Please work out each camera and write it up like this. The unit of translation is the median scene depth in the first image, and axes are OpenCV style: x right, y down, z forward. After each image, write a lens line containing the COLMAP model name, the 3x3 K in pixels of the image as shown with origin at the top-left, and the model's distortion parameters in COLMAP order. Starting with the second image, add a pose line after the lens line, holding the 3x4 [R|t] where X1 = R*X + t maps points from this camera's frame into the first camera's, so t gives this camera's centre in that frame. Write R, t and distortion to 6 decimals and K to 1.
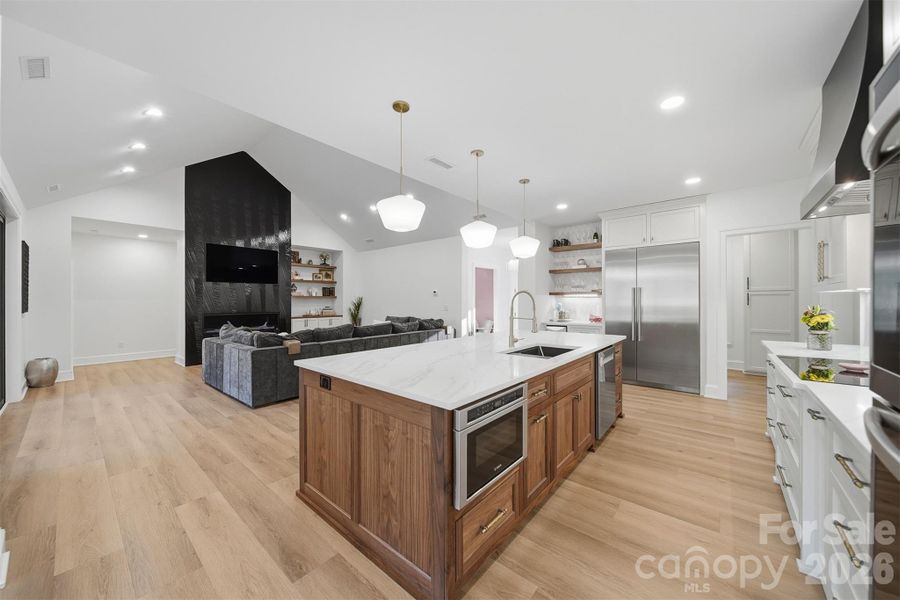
lens RADIAL K [[320.5, 0, 450.0], [0, 320.5, 300.0], [0, 0, 1]] dist [-0.007331, -0.000065]
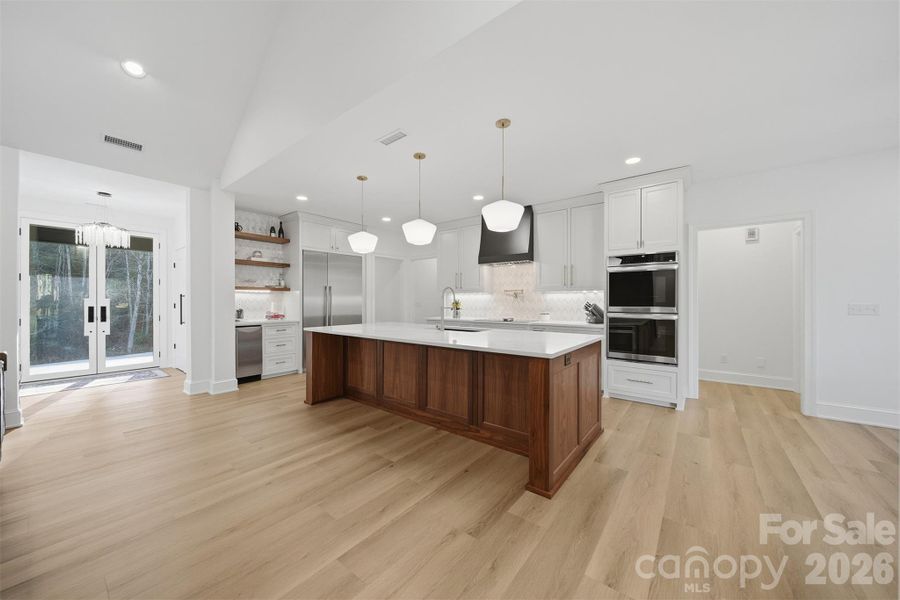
lens RADIAL K [[320.5, 0, 450.0], [0, 320.5, 300.0], [0, 0, 1]] dist [-0.007331, -0.000065]
pose [[-0.031674, 0.003892, 0.999491, -0.628742], [0.000433, 0.999992, -0.003881, 0.017767], [-0.999498, 0.000310, -0.031676, 0.593943]]
